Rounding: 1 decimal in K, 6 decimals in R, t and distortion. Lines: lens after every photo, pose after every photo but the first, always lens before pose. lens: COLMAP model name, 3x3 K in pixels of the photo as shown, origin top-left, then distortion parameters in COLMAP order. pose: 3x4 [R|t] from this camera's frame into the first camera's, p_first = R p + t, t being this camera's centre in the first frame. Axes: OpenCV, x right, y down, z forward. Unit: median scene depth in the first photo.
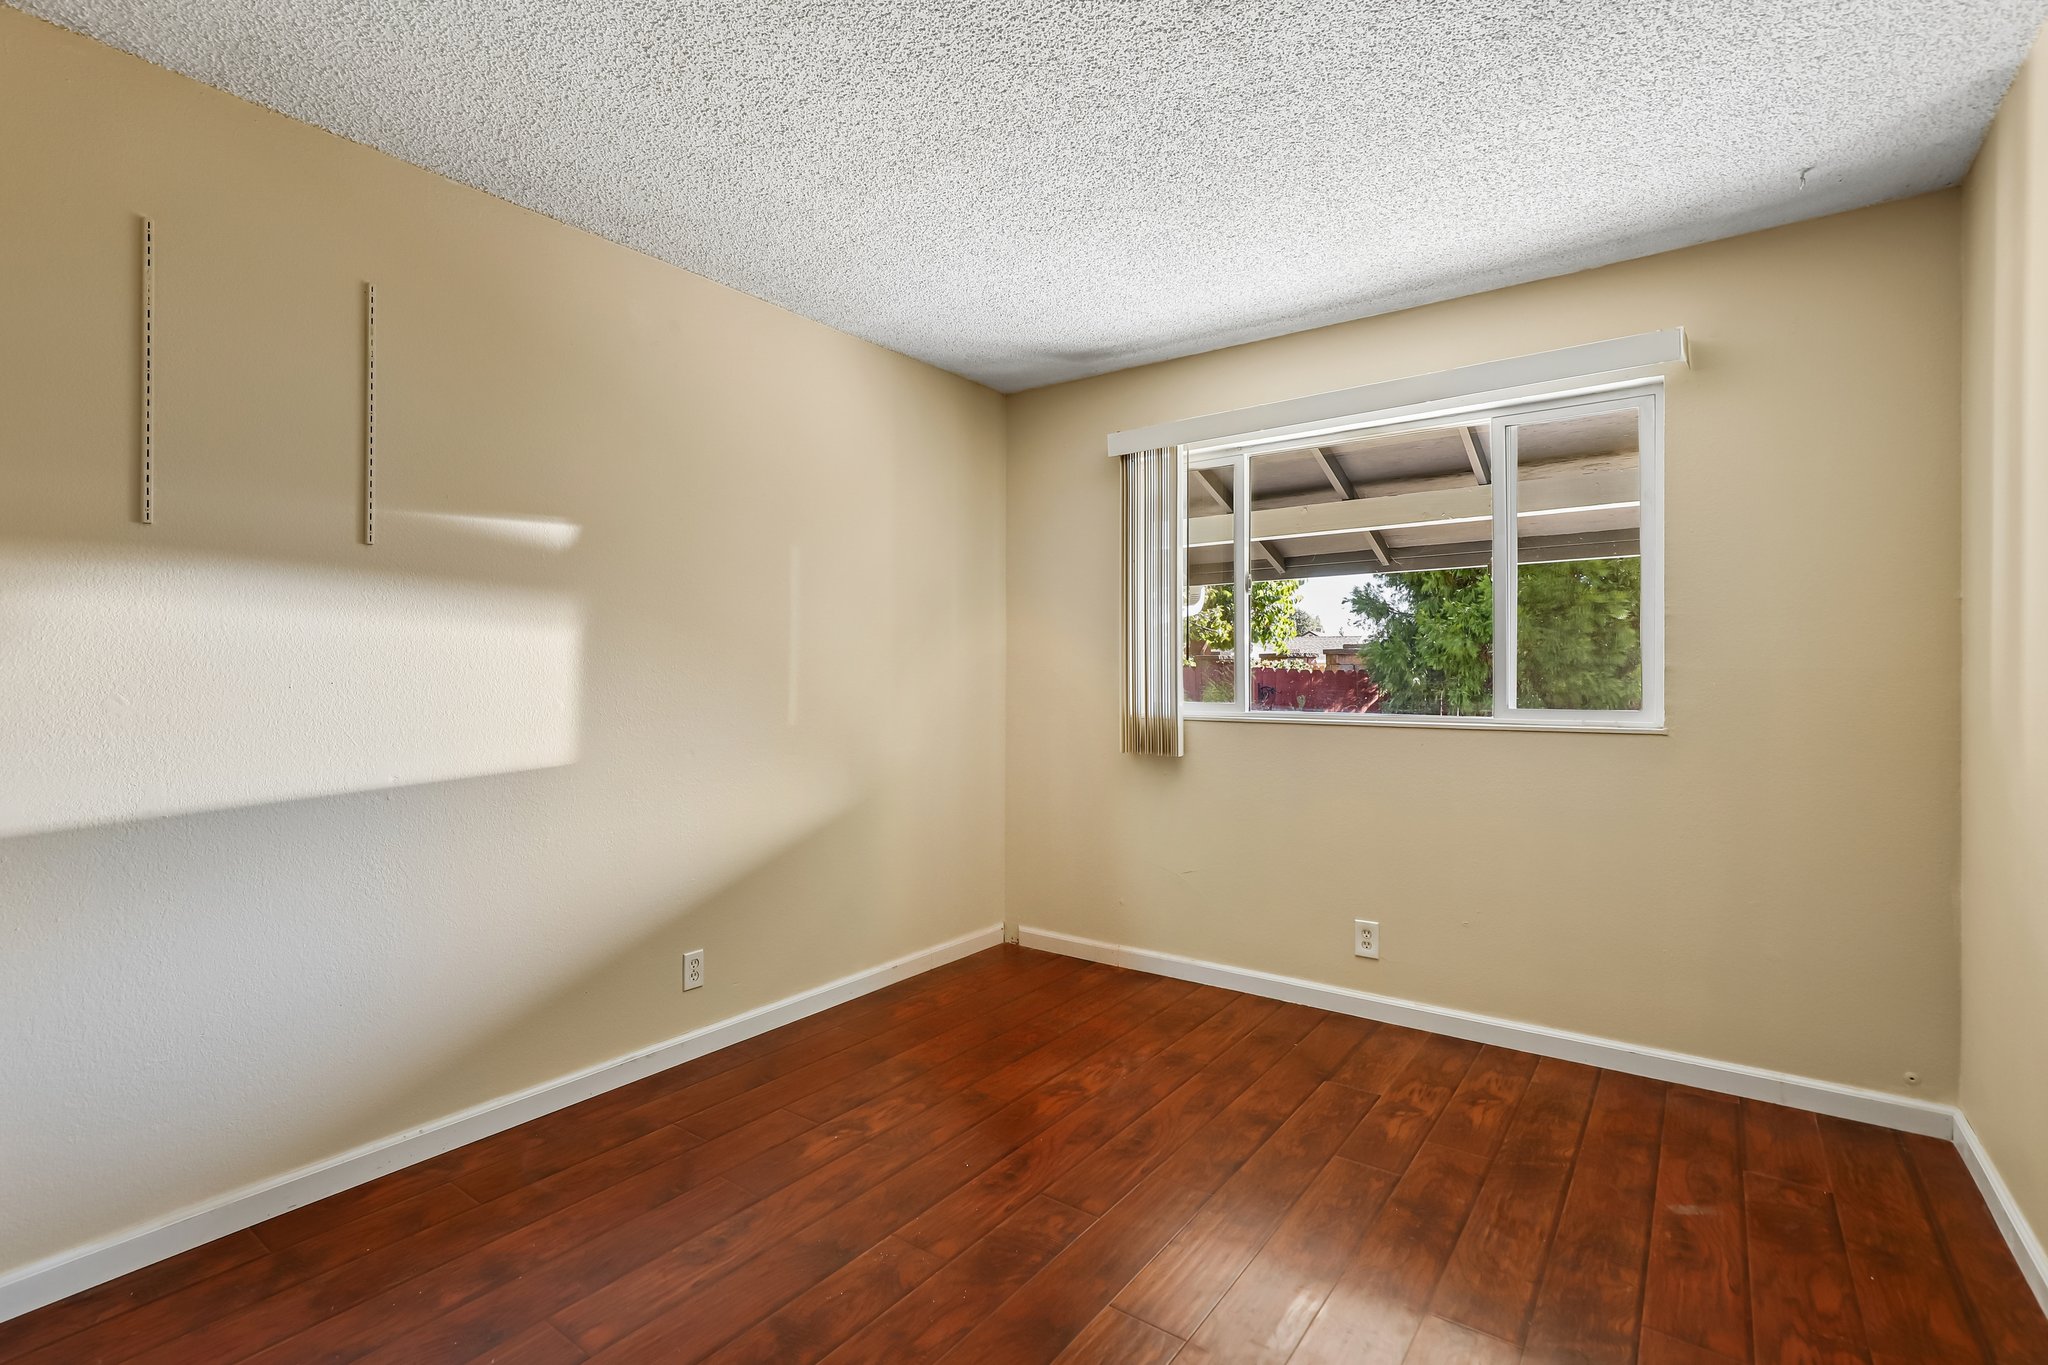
lens RADIAL K [[941.1, 0, 1036.1], [0, 941.1, 674.7], [0, 0, 1]] dist [-0.009530, 0.002647]
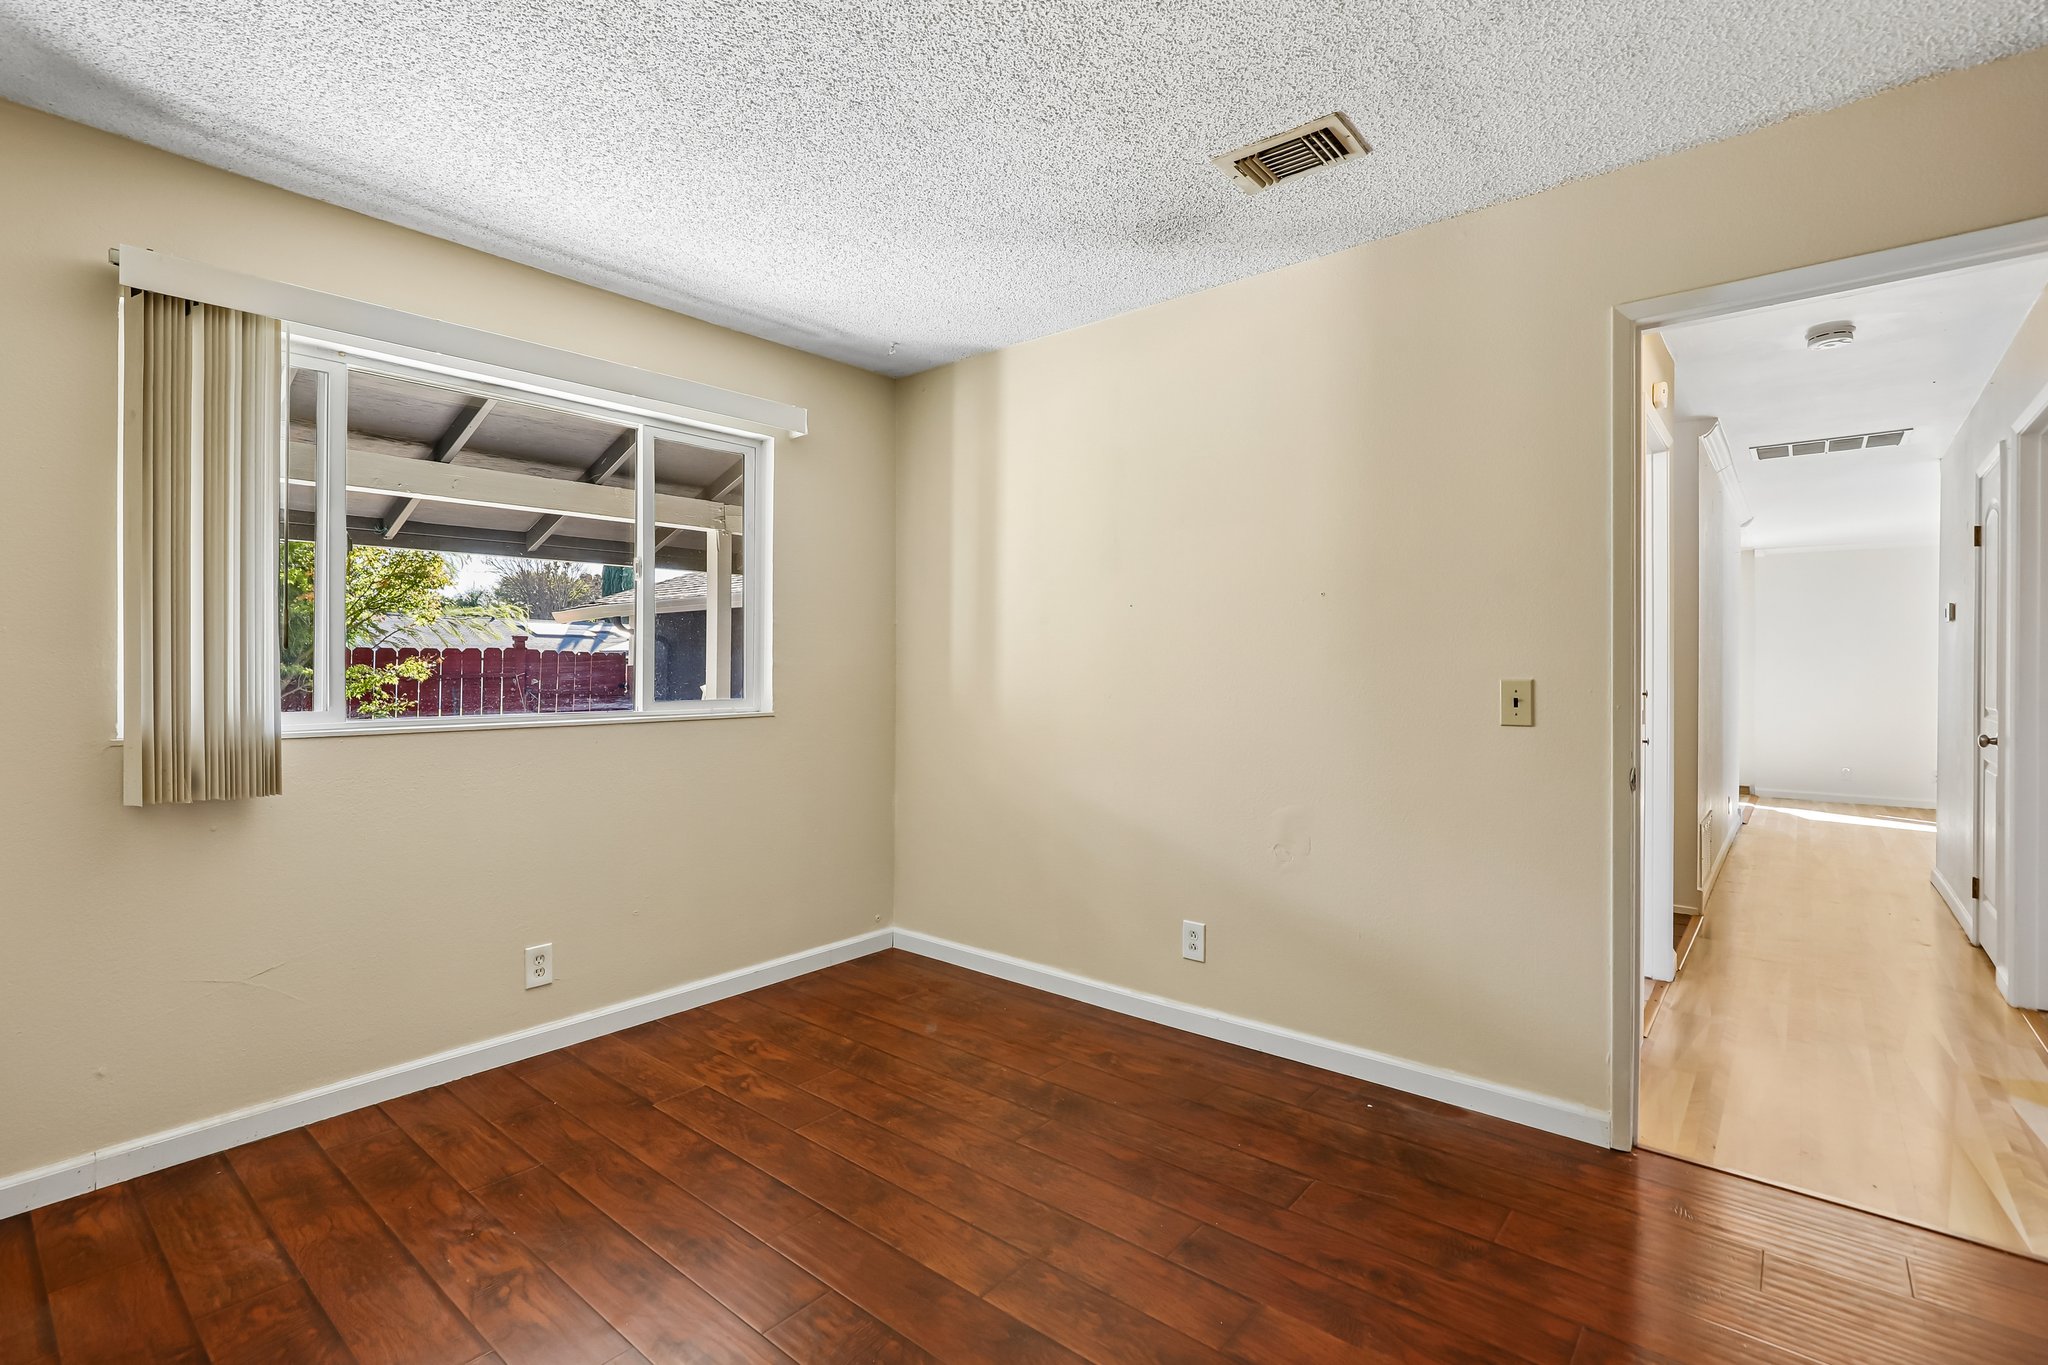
lens RADIAL K [[941.1, 0, 1036.8], [0, 941.1, 678.1], [0, 0, 1]] dist [-0.009530, 0.002647]
pose [[0.065002, -0.021016, 0.997664, -0.585323], [-0.008829, 0.999727, 0.021635, -0.020706], [-0.997846, -0.010215, 0.064799, 0.542406]]
